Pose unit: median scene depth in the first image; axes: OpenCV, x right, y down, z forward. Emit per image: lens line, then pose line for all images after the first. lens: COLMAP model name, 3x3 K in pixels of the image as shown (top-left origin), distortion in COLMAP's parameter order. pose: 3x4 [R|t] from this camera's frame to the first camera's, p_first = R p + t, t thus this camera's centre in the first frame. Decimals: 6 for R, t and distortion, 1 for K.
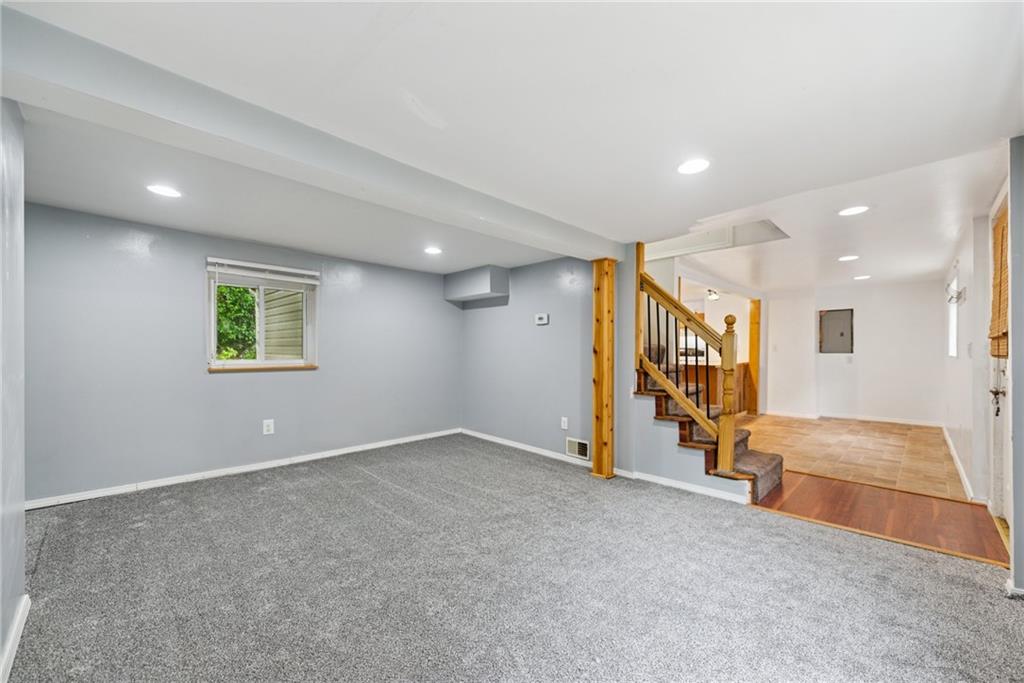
lens RADIAL K [[406.5, 0, 516.6], [0, 406.5, 346.1], [0, 0, 1]] dist [0.015295, -0.004271]
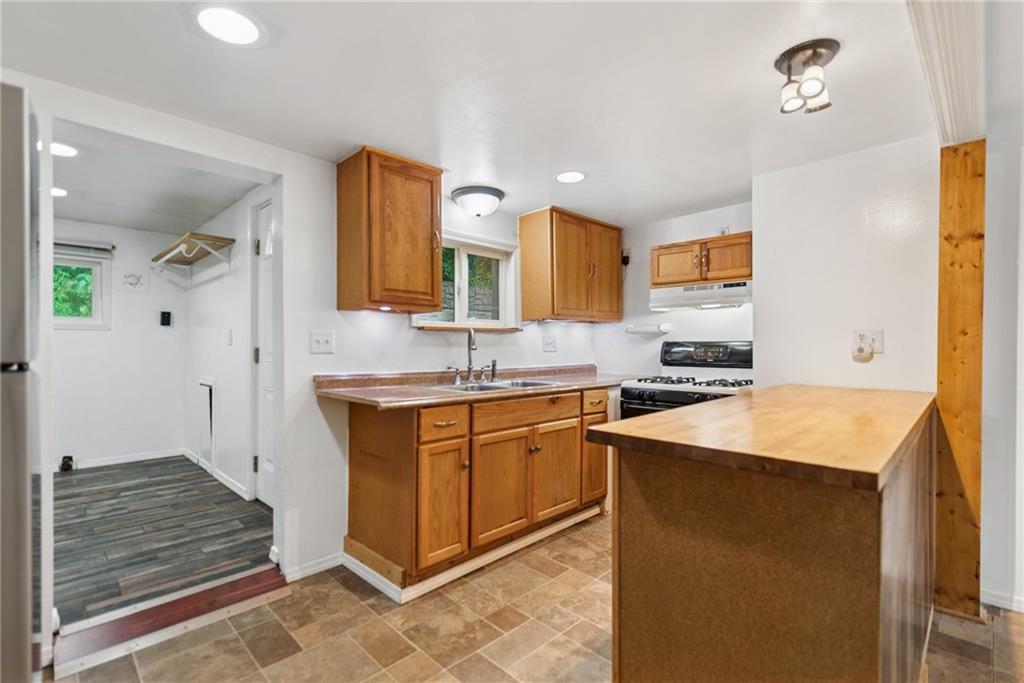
lens RADIAL K [[477.1, 0, 518.5], [0, 477.1, 344.7], [0, 0, 1]] dist [0.013413, -0.003469]
pose [[0.999942, -0.003898, -0.010038, 0.339362], [0.003901, 0.999992, 0.000212, 0.006906], [0.010037, -0.000251, 0.999950, 0.756736]]
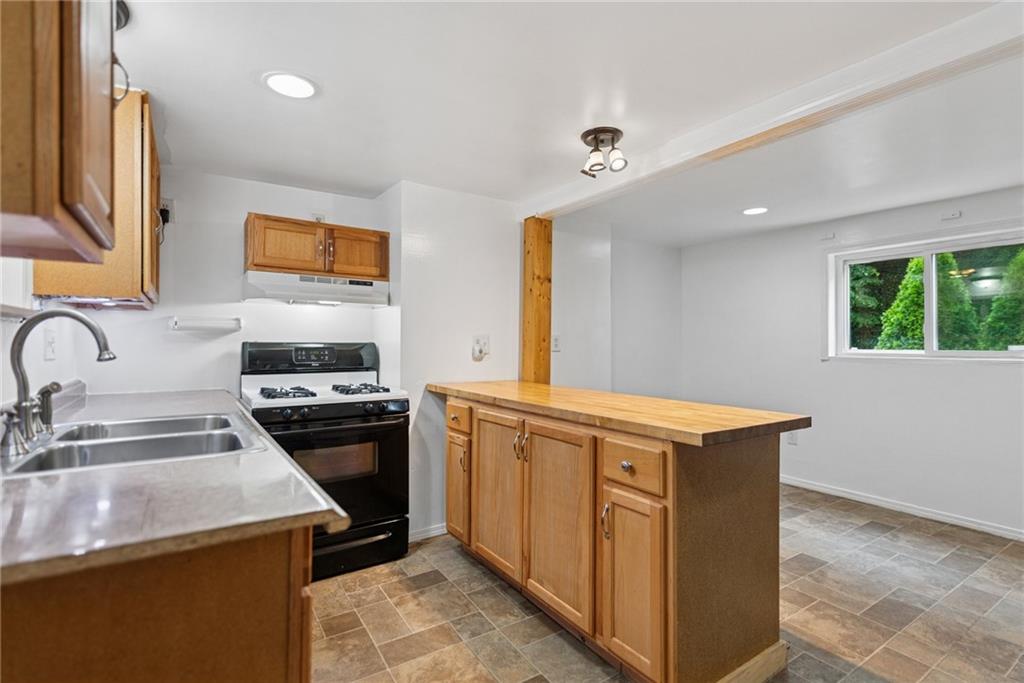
lens RADIAL K [[477.1, 0, 516.8], [0, 477.1, 341.9], [0, 0, 1]] dist [0.013413, -0.003469]
pose [[0.217008, 0.004512, 0.976159, 0.150670], [-0.005441, 0.999979, -0.003412, 0.004142], [-0.976155, -0.004571, 0.217028, 0.987959]]
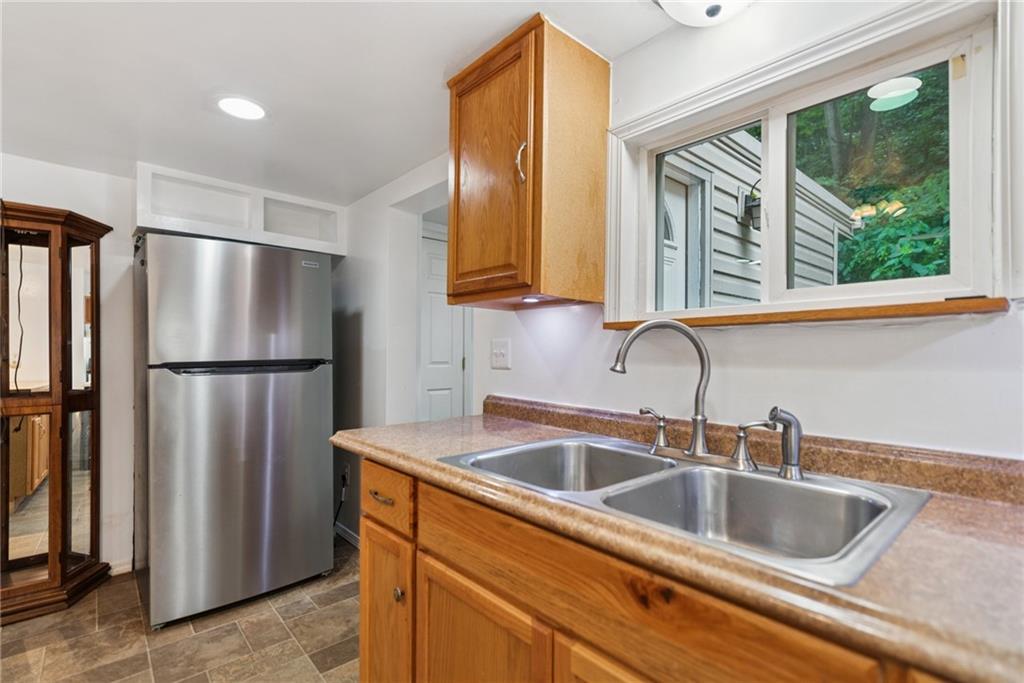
lens RADIAL K [[477.1, 0, 522.6], [0, 477.1, 348.3], [0, 0, 1]] dist [0.013413, -0.003469]
pose [[-0.076208, -0.015184, -0.996976, 0.470435], [-0.003675, 0.999882, -0.014947, 0.005193], [0.997085, 0.002525, -0.076254, 1.157831]]
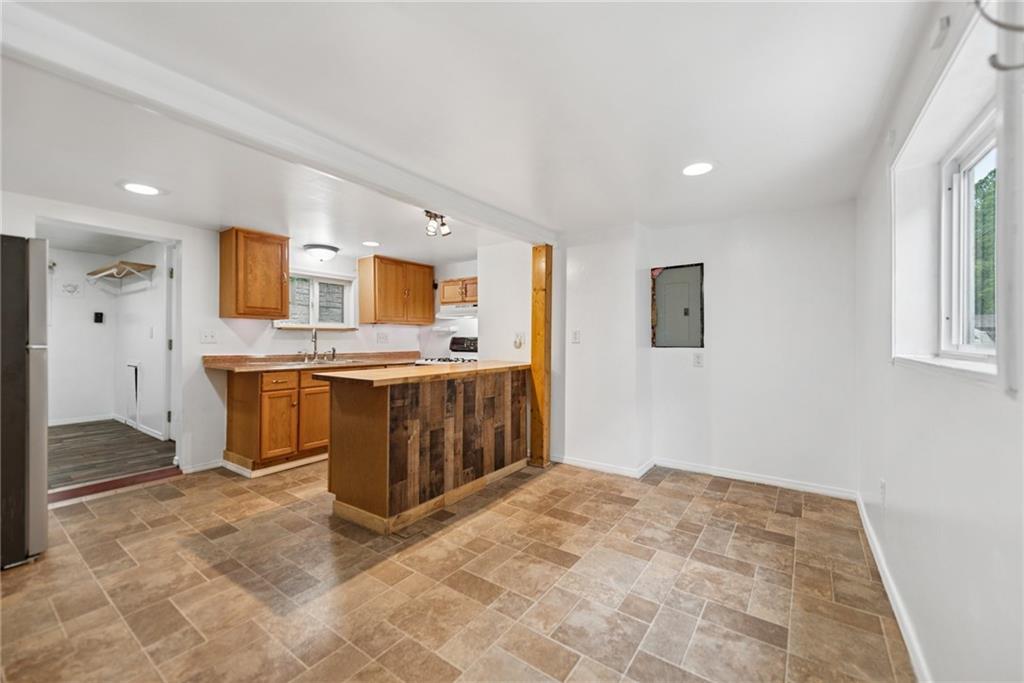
lens RADIAL K [[406.5, 0, 521.2], [0, 406.5, 339.0], [0, 0, 1]] dist [0.015295, -0.004271]
pose [[0.986678, 0.001515, 0.162677, 0.503852], [-0.001832, 0.999997, 0.001802, 0.005980], [-0.162674, -0.002076, 0.986678, 0.522732]]
